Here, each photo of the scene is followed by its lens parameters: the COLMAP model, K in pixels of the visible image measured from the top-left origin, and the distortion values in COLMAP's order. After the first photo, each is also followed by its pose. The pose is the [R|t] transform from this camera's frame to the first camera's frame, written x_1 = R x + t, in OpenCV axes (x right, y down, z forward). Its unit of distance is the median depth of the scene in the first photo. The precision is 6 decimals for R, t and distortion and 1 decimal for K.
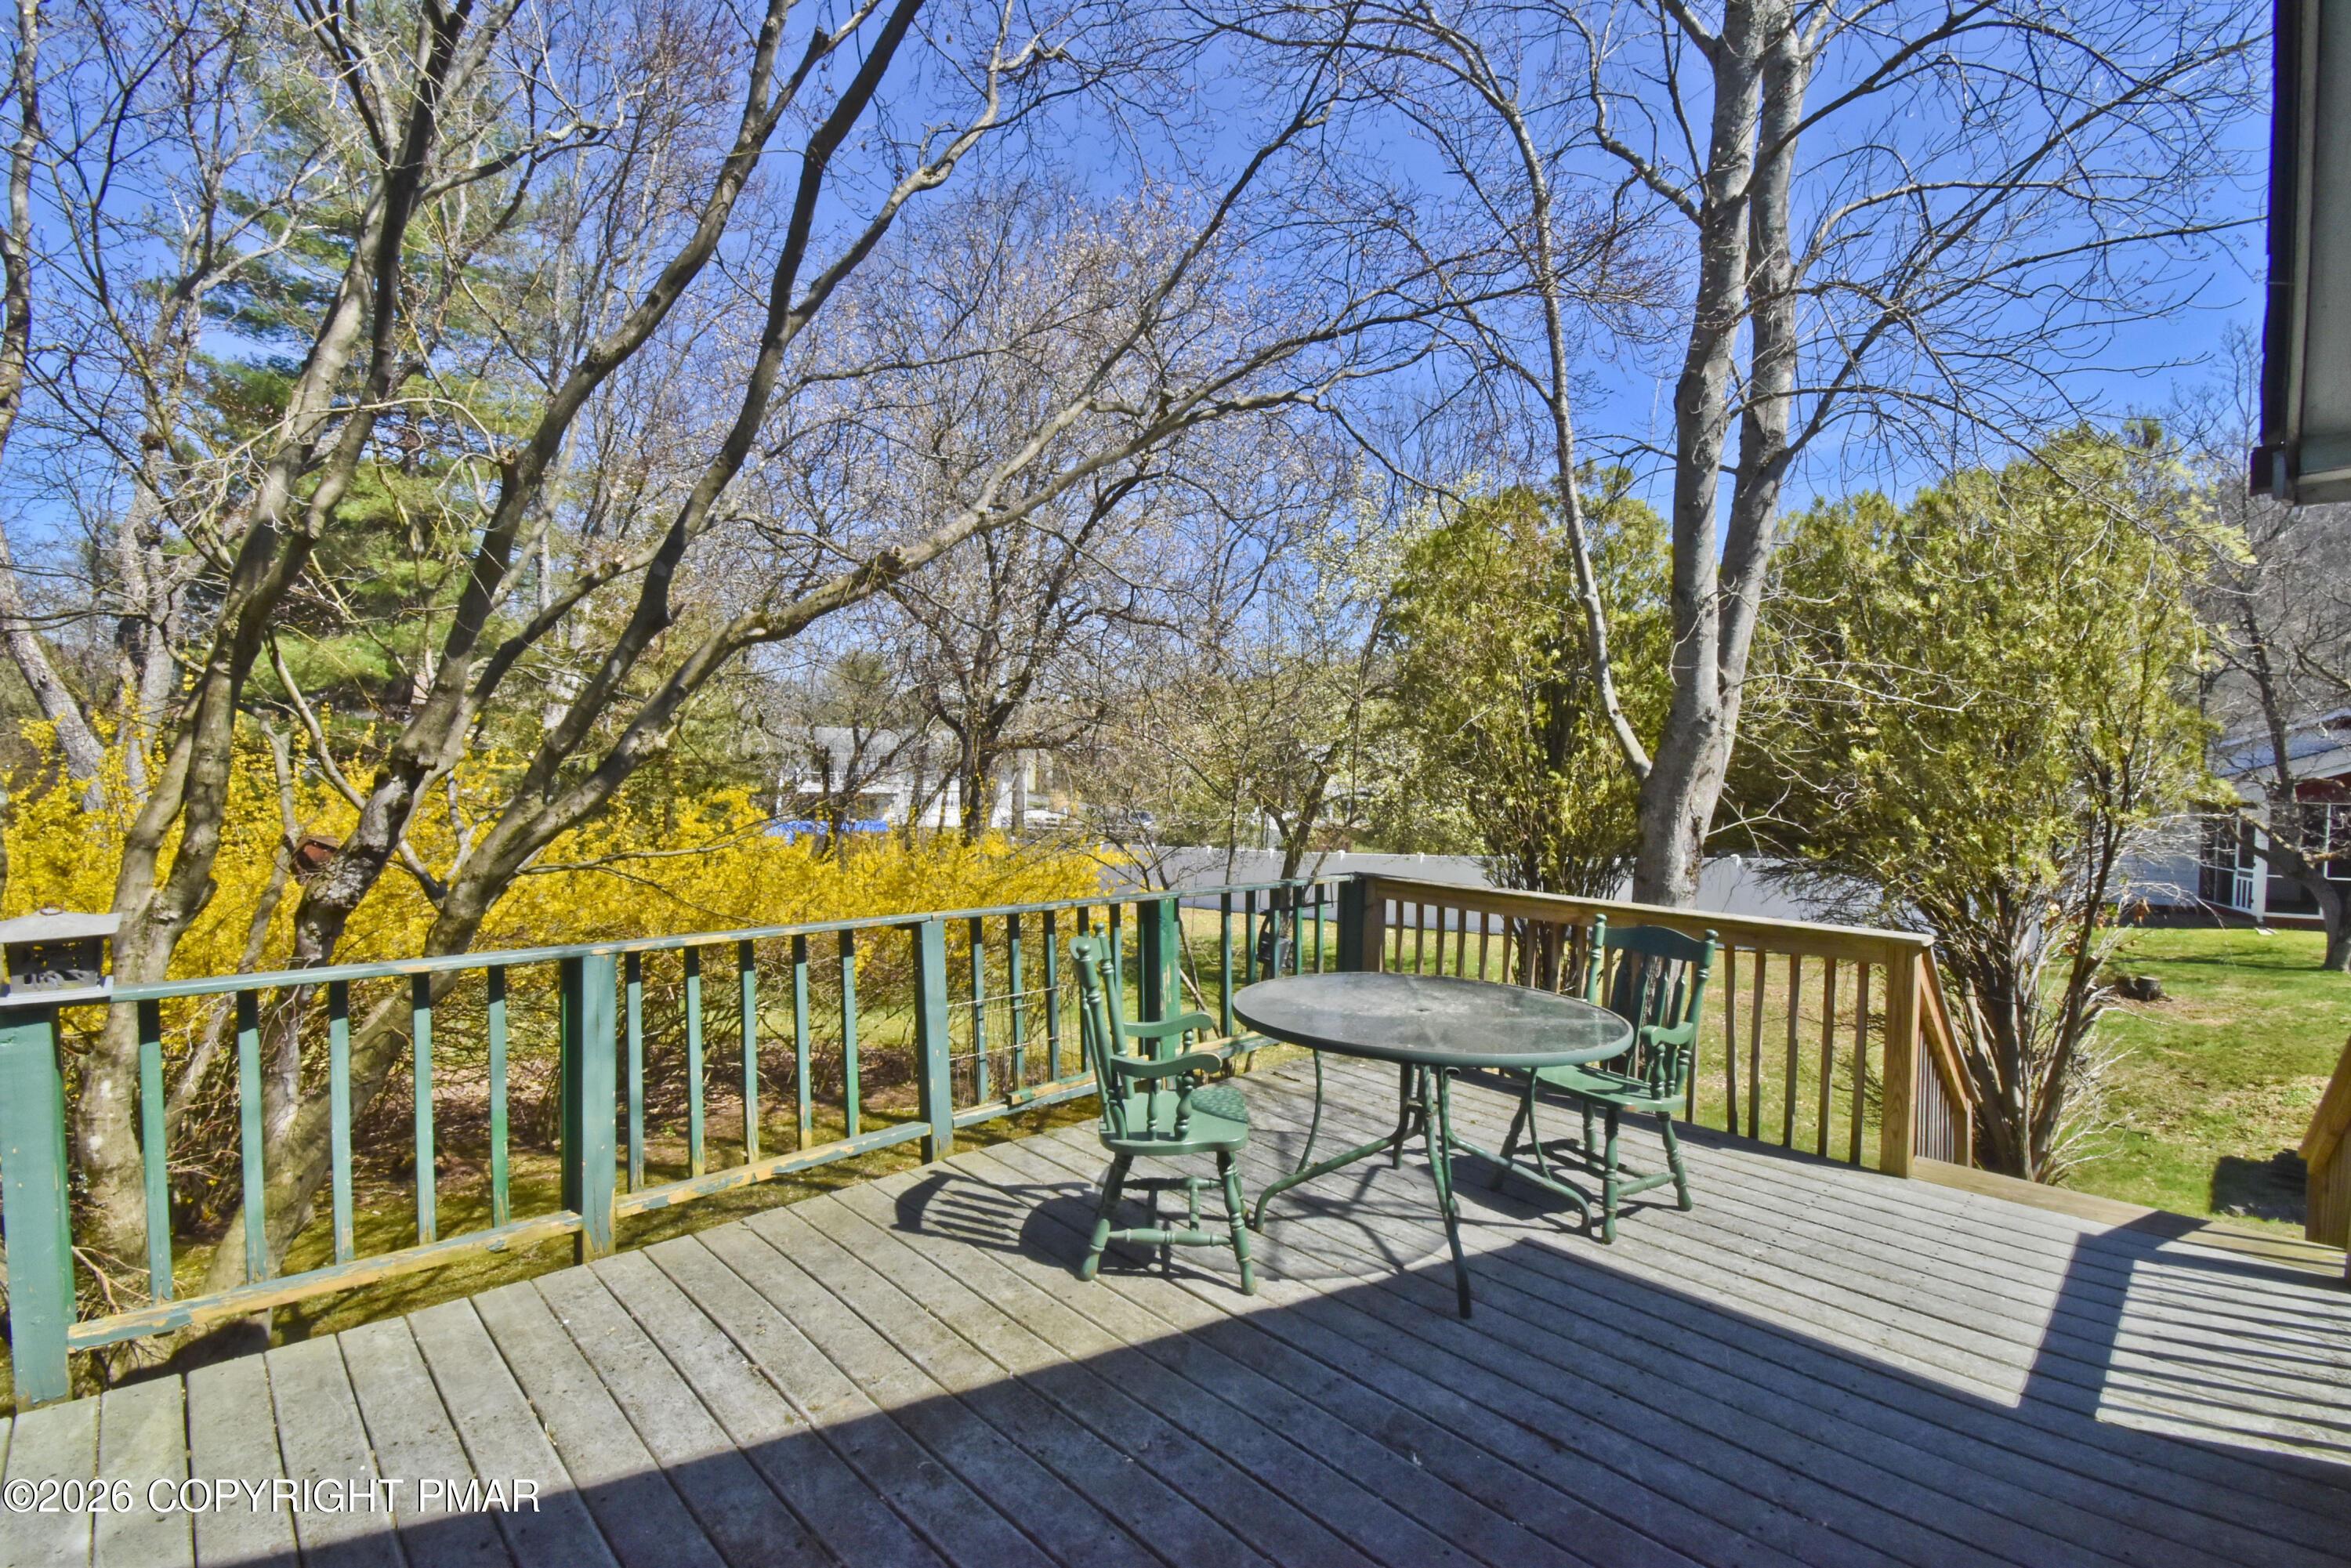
lens RADIAL K [[1097.5, 0, 1041.3], [0, 1097.5, 787.0], [0, 0, 1]] dist [0.020107, -0.033512]
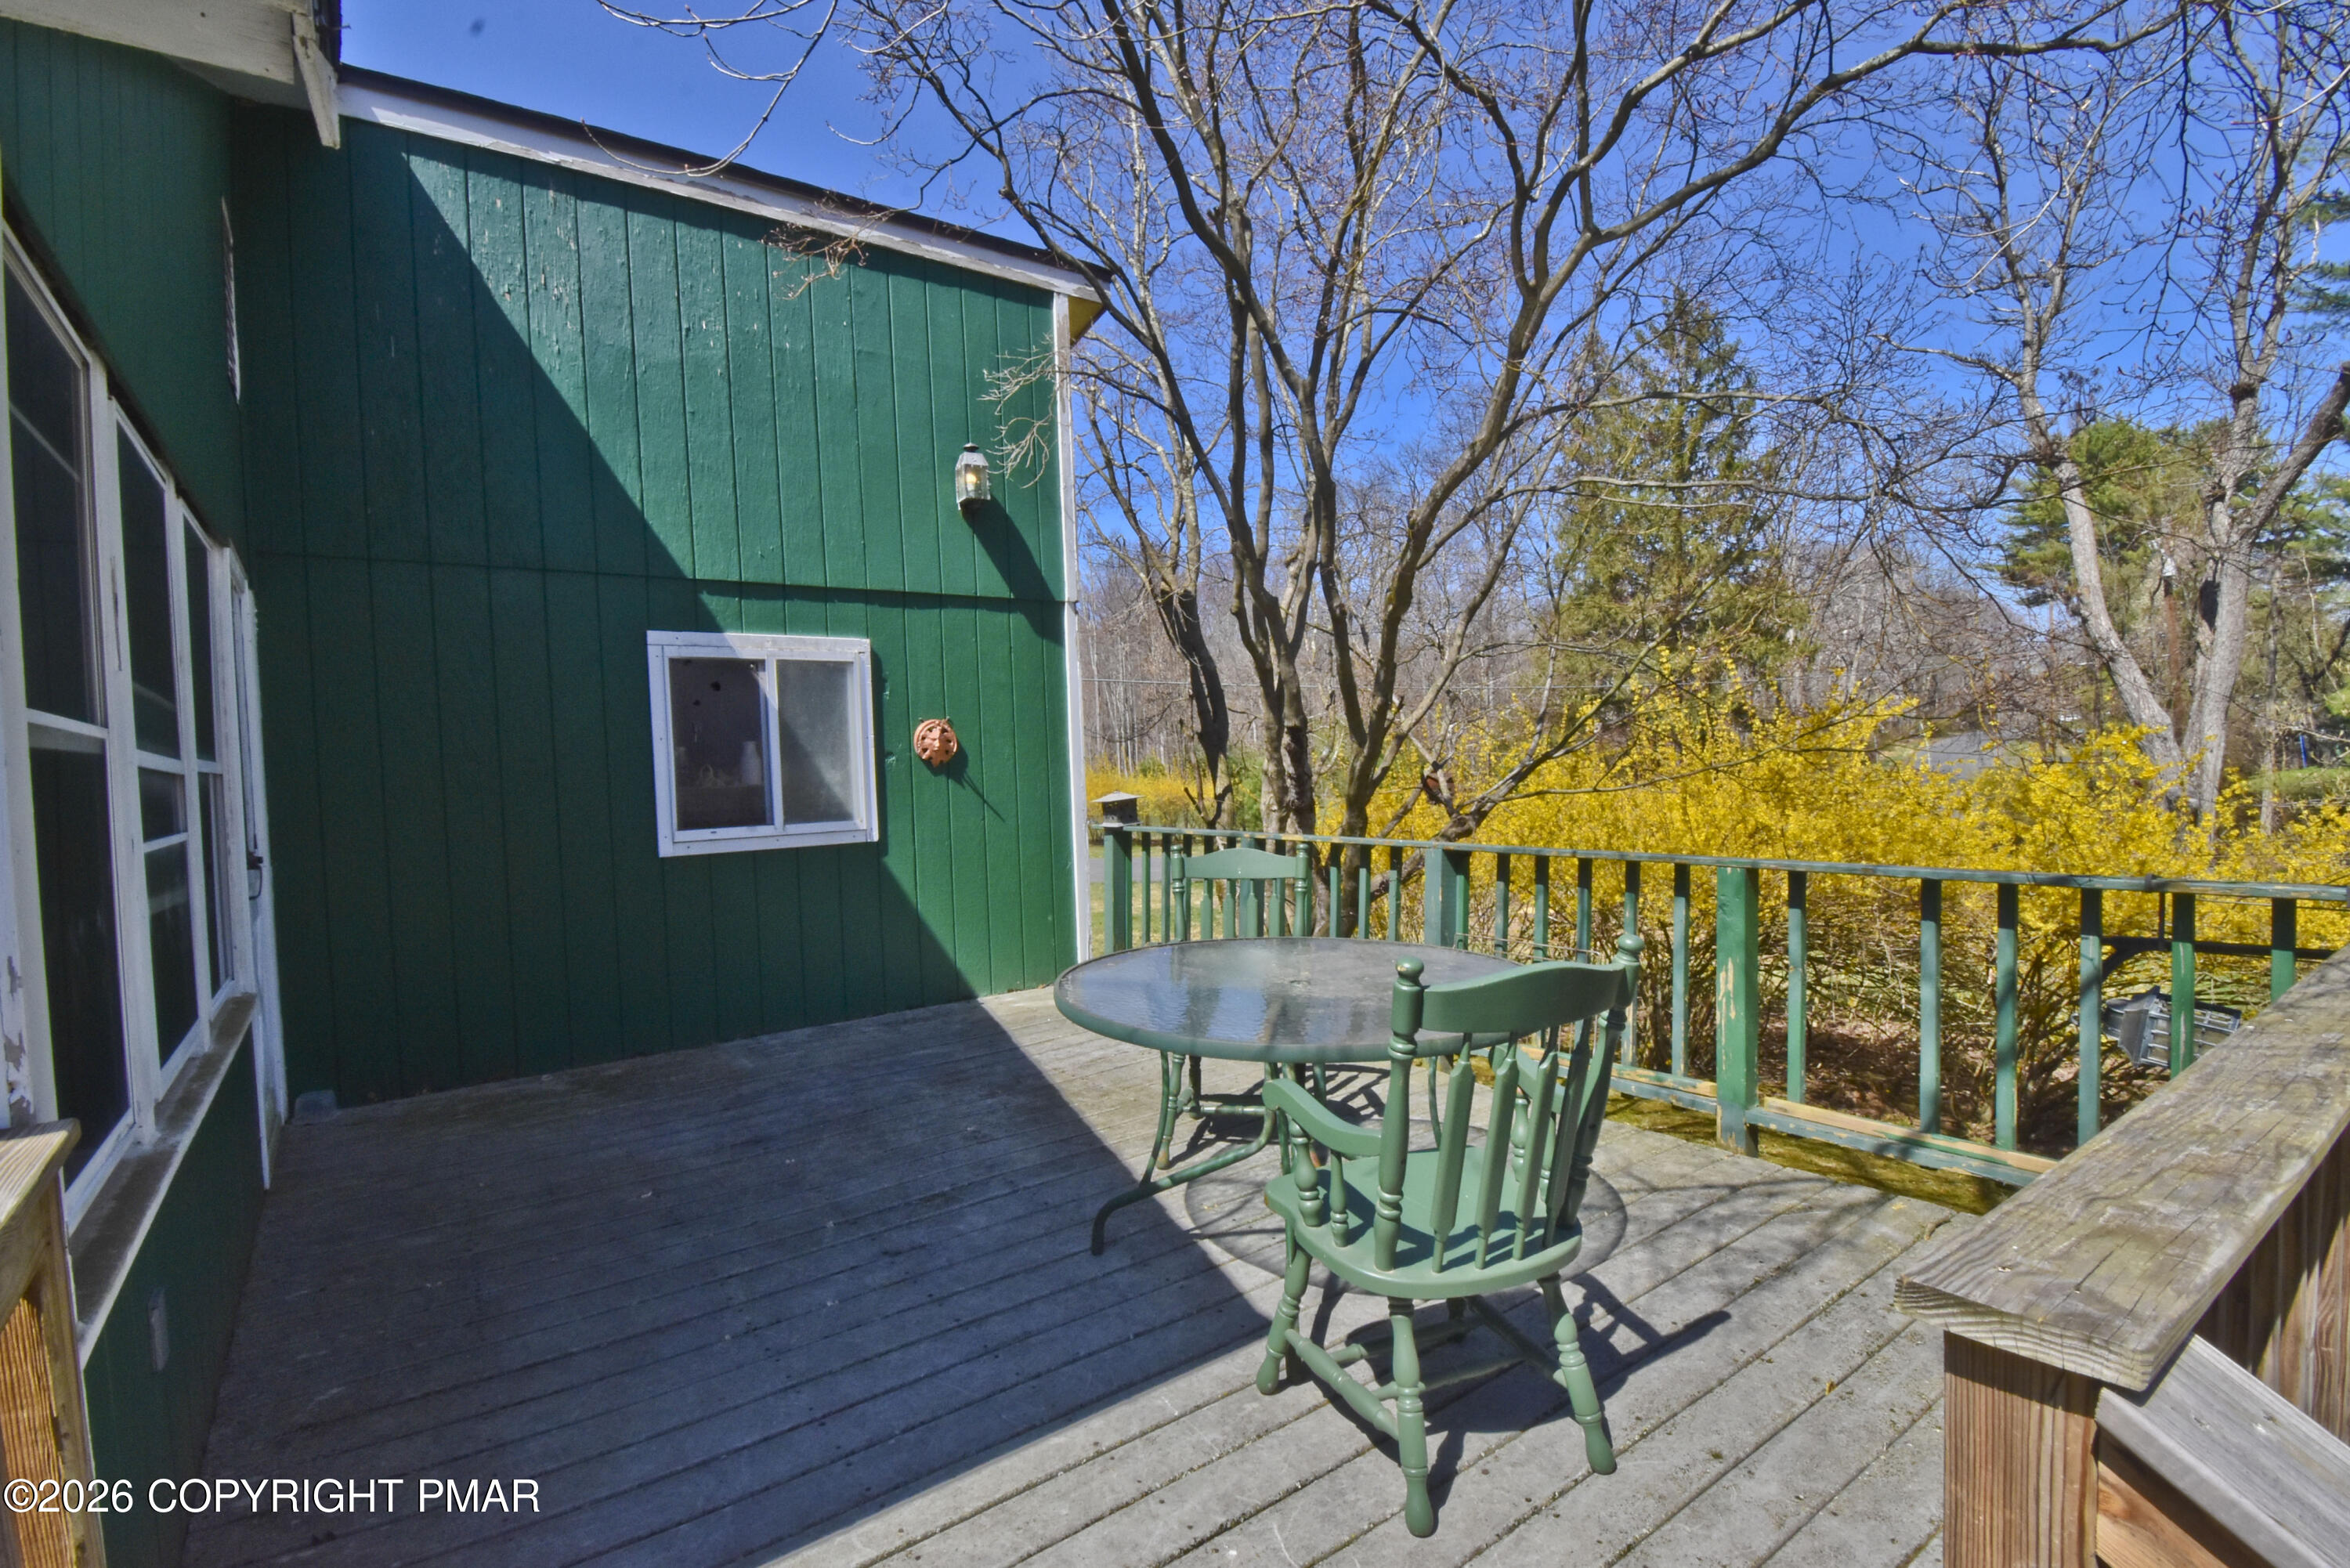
lens RADIAL K [[1034.0, 0, 1143.0], [0, 1034.0, 796.6], [0, 0, 1]] dist [0.018175, -0.027008]
pose [[-0.081094, 0.032355, -0.996181, 1.104347], [-0.012128, 0.999367, 0.033446, 0.053712], [0.996633, 0.014794, -0.080650, 0.973454]]
